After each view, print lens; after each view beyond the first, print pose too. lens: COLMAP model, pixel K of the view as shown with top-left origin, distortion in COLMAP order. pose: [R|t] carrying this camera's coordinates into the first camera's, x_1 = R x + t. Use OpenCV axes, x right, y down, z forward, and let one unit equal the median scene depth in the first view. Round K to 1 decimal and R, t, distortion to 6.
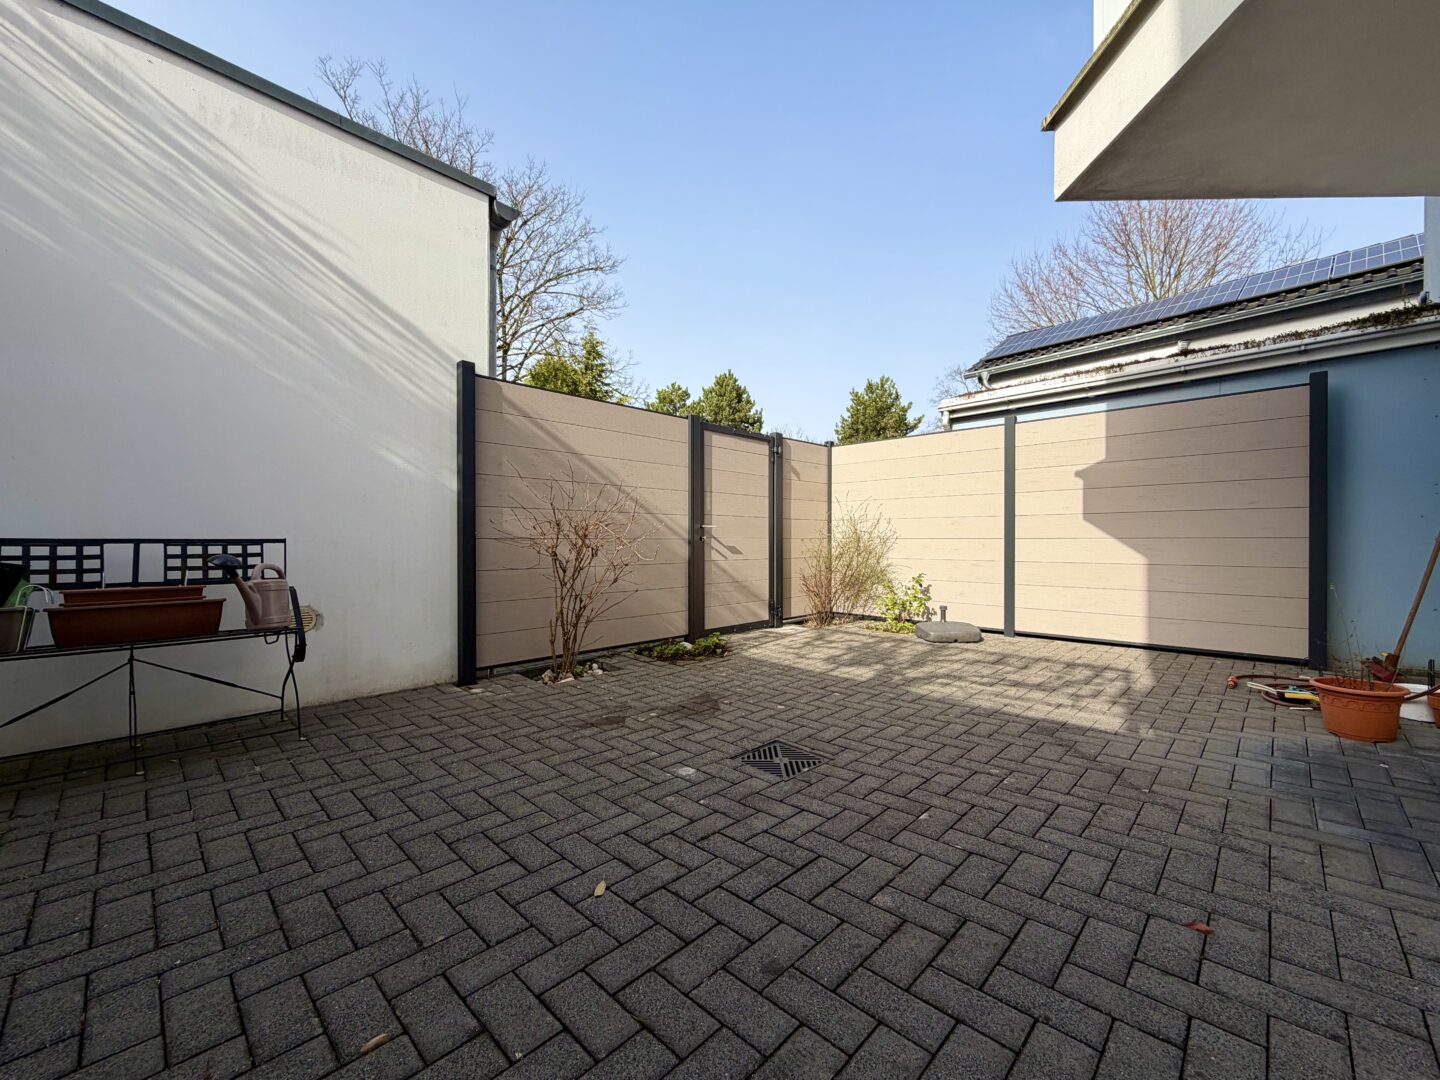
lens RADIAL K [[581.2, 0, 720.8], [0, 581.2, 540.7], [0, 0, 1]] dist [0.000744, 0.000020]
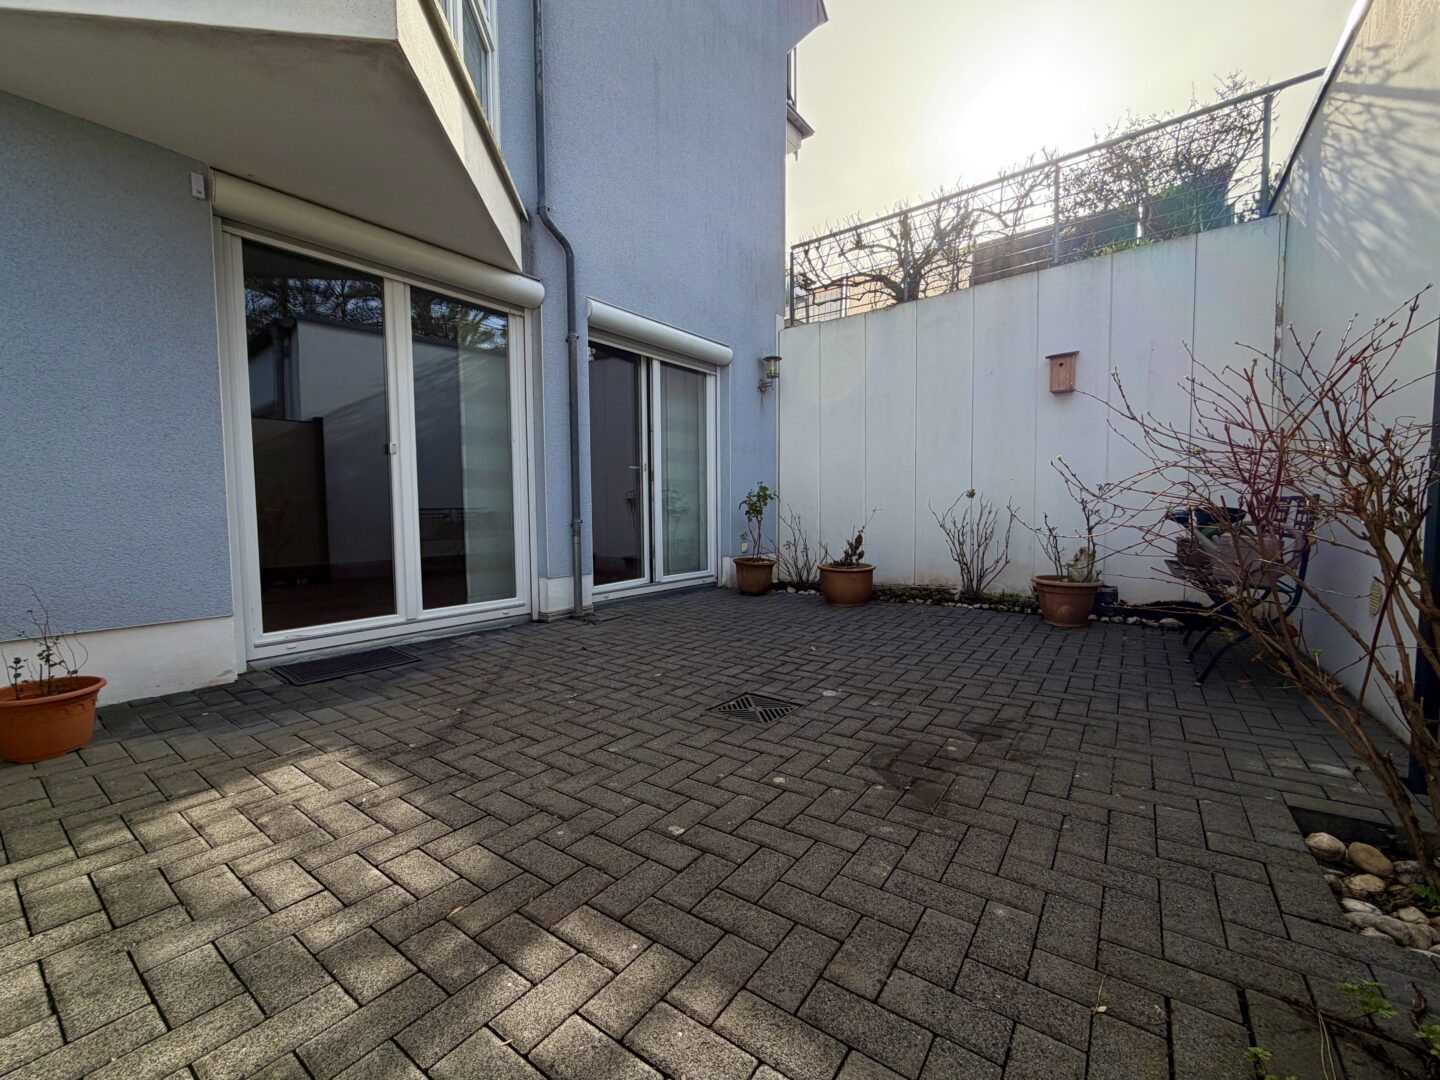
lens RADIAL K [[581.2, 0, 720.5], [0, 581.2, 540.4], [0, 0, 1]] dist [0.000744, 0.000020]
pose [[-0.989151, 0.015773, -0.146056, 0.303654], [0.007429, 0.998318, 0.057502, 0.008215], [0.146717, 0.055793, -0.987604, 1.931756]]
